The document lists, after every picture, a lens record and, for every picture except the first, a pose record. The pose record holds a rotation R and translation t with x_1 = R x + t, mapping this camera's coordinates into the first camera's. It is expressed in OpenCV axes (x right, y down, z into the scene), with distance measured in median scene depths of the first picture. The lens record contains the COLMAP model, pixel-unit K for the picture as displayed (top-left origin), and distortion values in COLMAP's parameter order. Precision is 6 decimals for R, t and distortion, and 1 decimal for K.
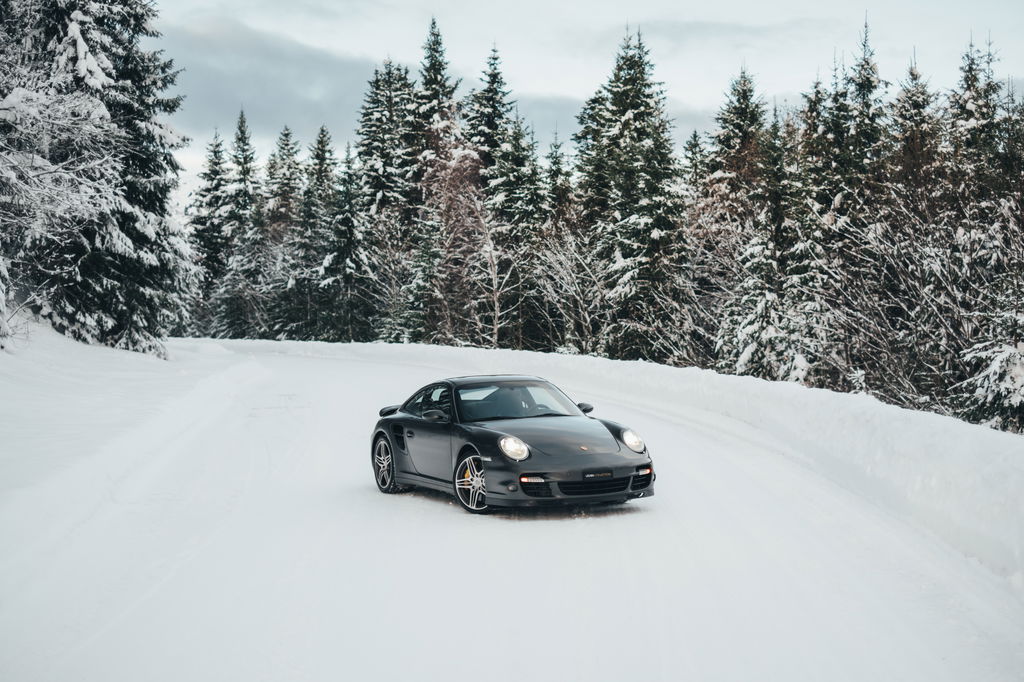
lens RADIAL K [[1583.2, 0, 512.0], [0, 1583.2, 341.9], [0, 0, 1]] dist [-0.051912, 0.000000]
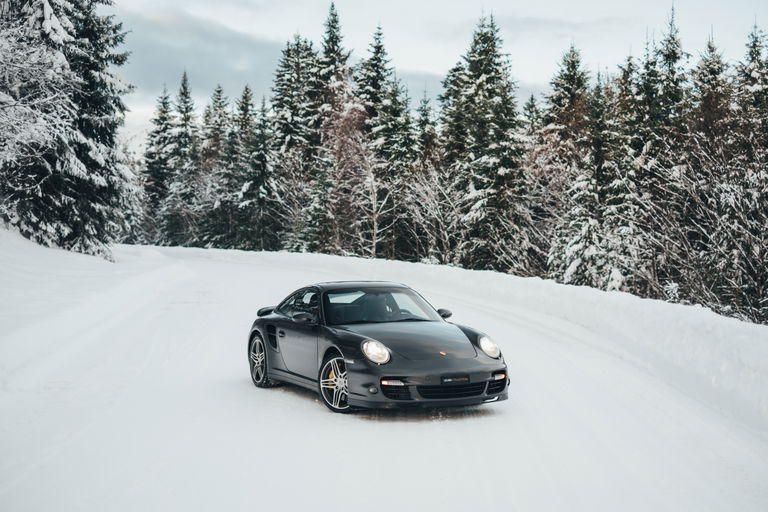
lens RADIAL K [[1187.4, 0, 387.4], [0, 1187.4, 253.2], [0, 0, 1]] dist [-0.051912, 0.000000]
pose [[0.999736, 0.022930, -0.001407, 0.002117], [-0.022932, 0.999737, -0.000786, 0.000606], [0.001389, 0.000818, 0.999999, 0.053355]]
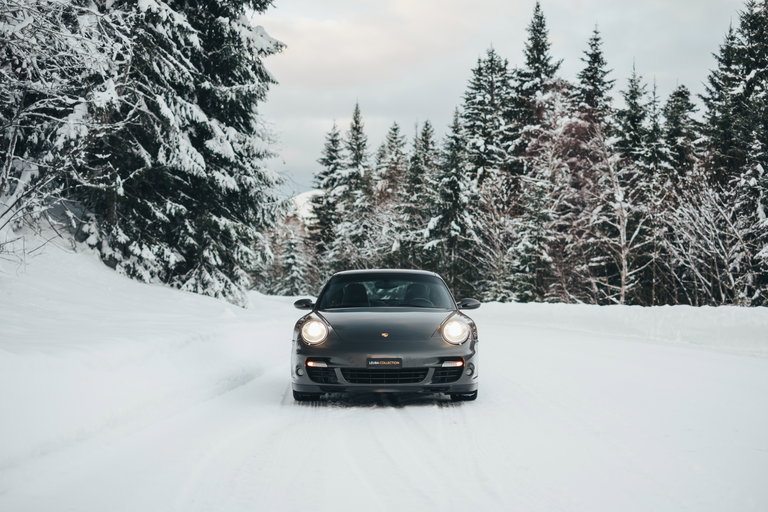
lens RADIAL K [[1187.4, 0, 382.4], [0, 1187.4, 253.4], [0, 0, 1]] dist [-0.051912, 0.000000]
pose [[0.988625, 0.026356, -0.148076, -0.054152], [-0.034435, 0.998040, -0.052260, 0.012469], [0.146409, 0.056764, 0.987594, 0.379525]]
